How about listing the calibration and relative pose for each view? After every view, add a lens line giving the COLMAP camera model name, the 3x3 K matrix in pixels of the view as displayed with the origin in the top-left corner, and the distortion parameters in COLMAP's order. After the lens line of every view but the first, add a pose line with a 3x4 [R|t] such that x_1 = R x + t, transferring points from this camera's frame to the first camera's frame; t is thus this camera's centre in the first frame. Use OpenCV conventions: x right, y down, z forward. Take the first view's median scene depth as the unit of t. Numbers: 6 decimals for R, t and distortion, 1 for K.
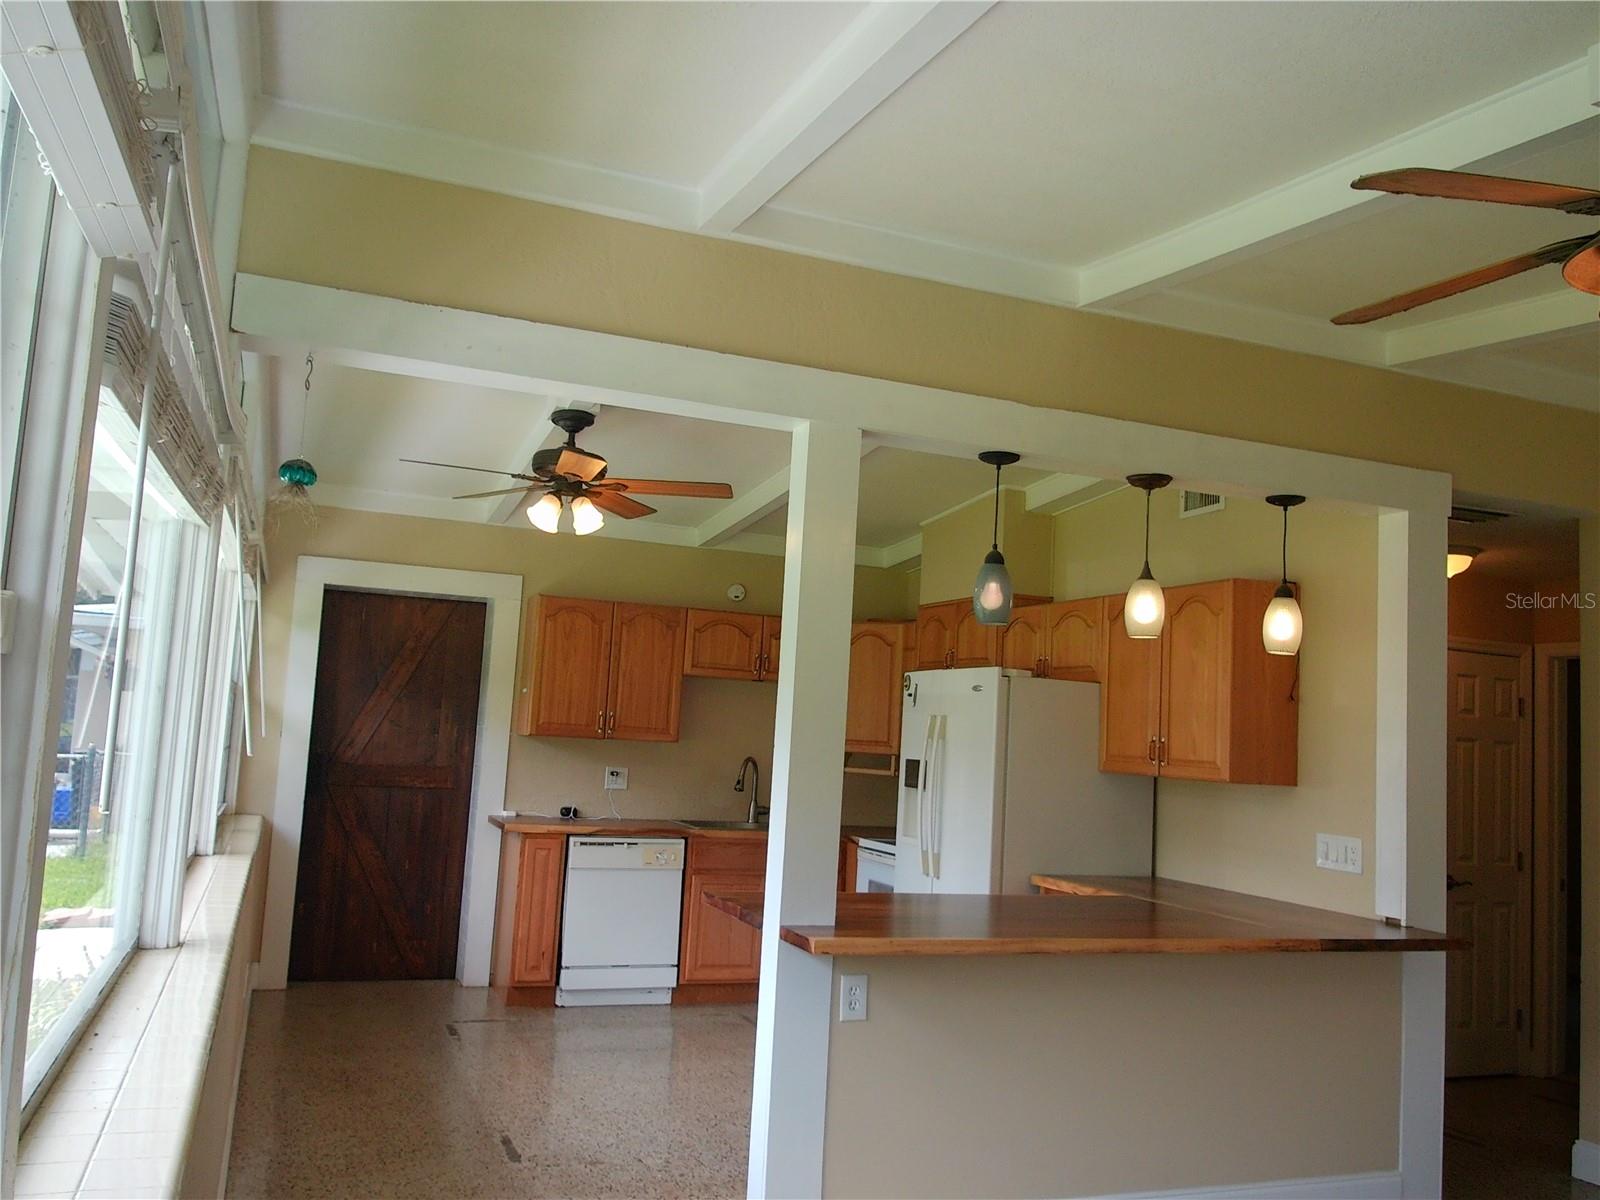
lens RADIAL K [[1311.3, 0, 805.2], [0, 1311.3, 610.0], [0, 0, 1]] dist [0.037469, -0.076338]
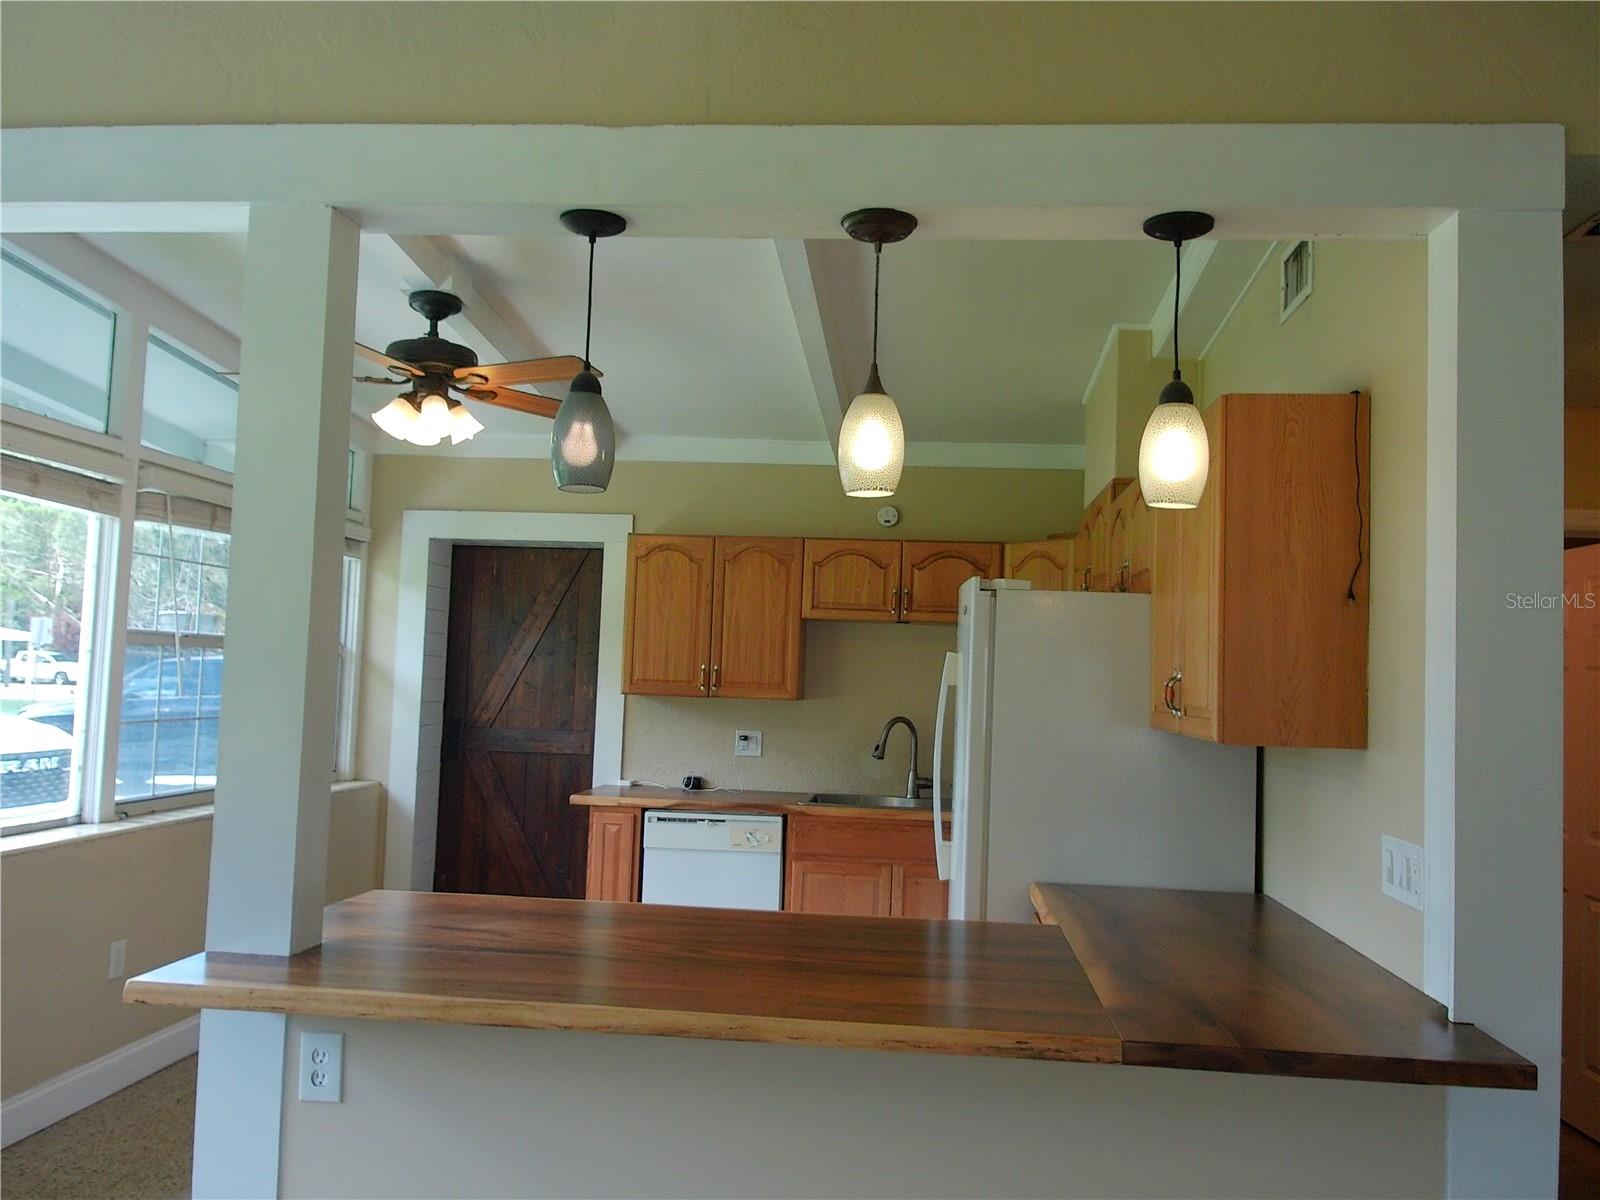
lens RADIAL K [[1311.3, 0, 809.1], [0, 1311.3, 608.1], [0, 0, 1]] dist [0.037469, -0.076338]
pose [[0.892982, -0.048849, -0.447433, 0.313093], [0.057975, 0.998295, 0.006718, 0.041959], [0.446342, -0.031939, 0.894292, 0.293436]]
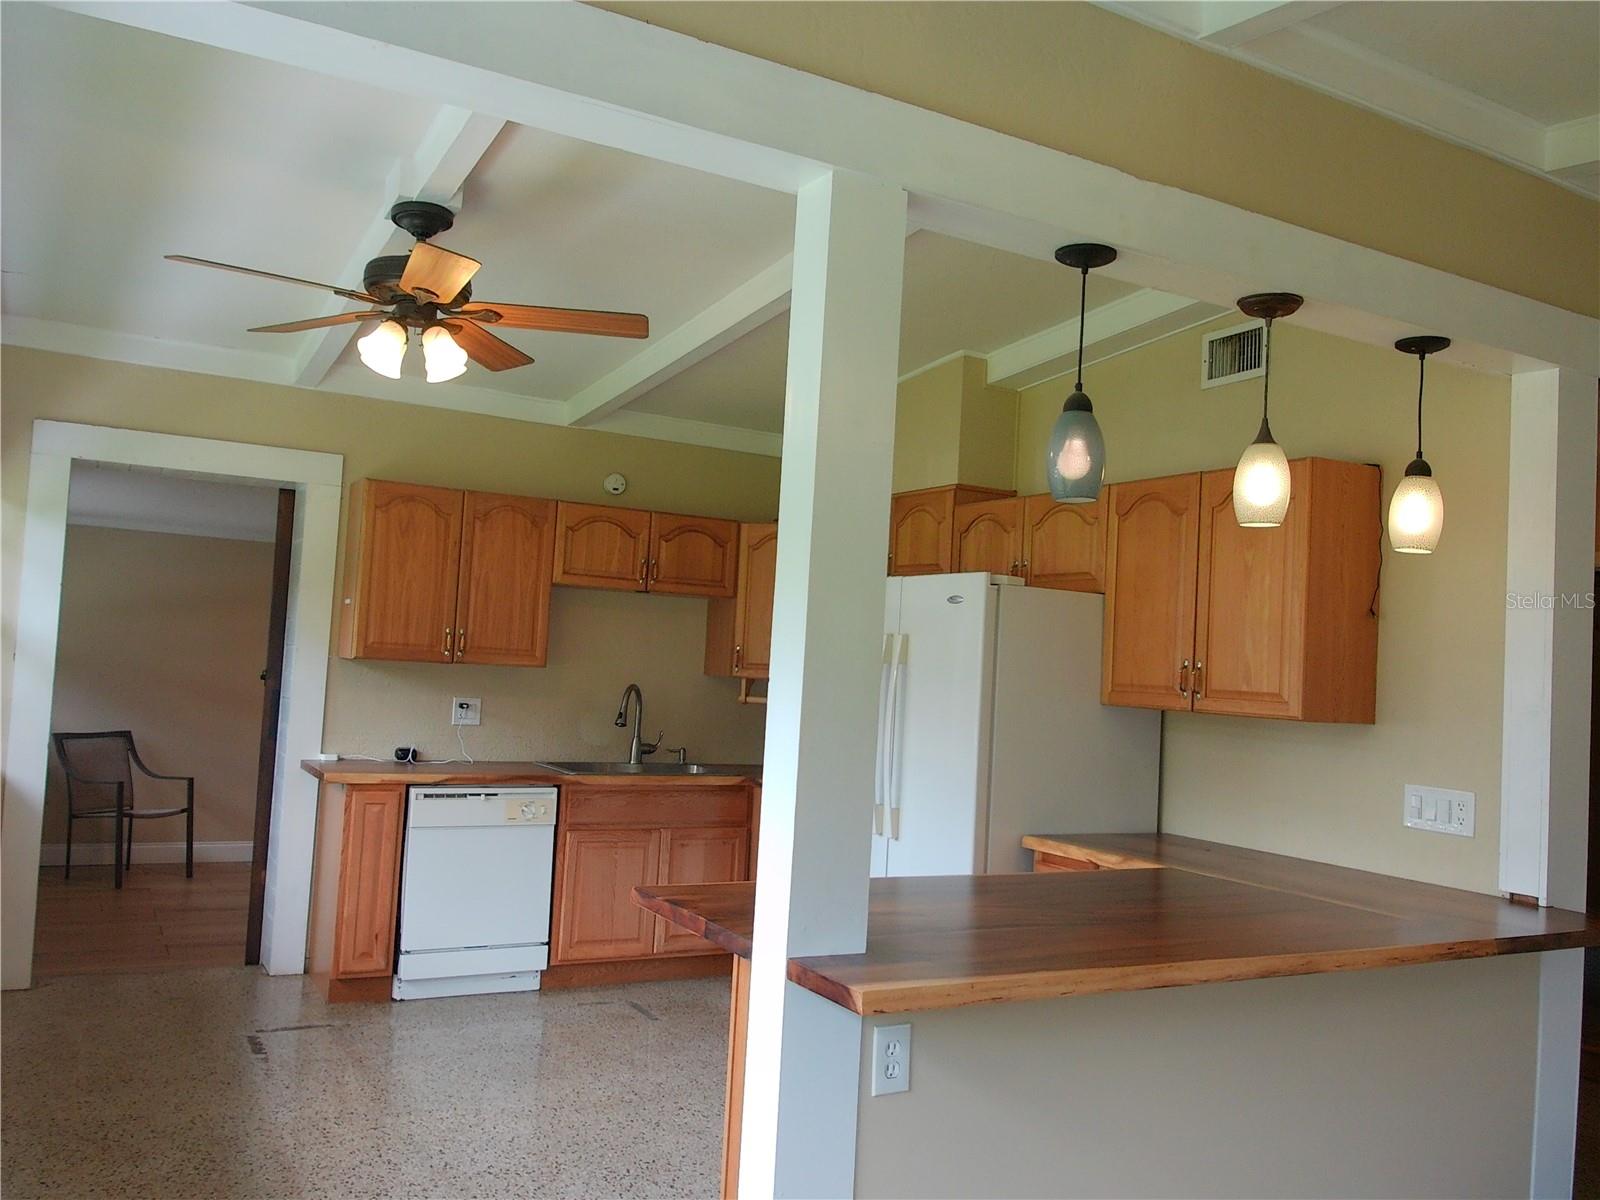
lens RADIAL K [[1311.3, 0, 803.1], [0, 1311.3, 606.9], [0, 0, 1]] dist [0.037469, -0.076338]
pose [[0.990971, 0.005156, 0.133974, -0.053896], [-0.012982, 0.998255, 0.057601, 0.017270], [-0.133443, -0.058820, 0.989309, 0.203963]]
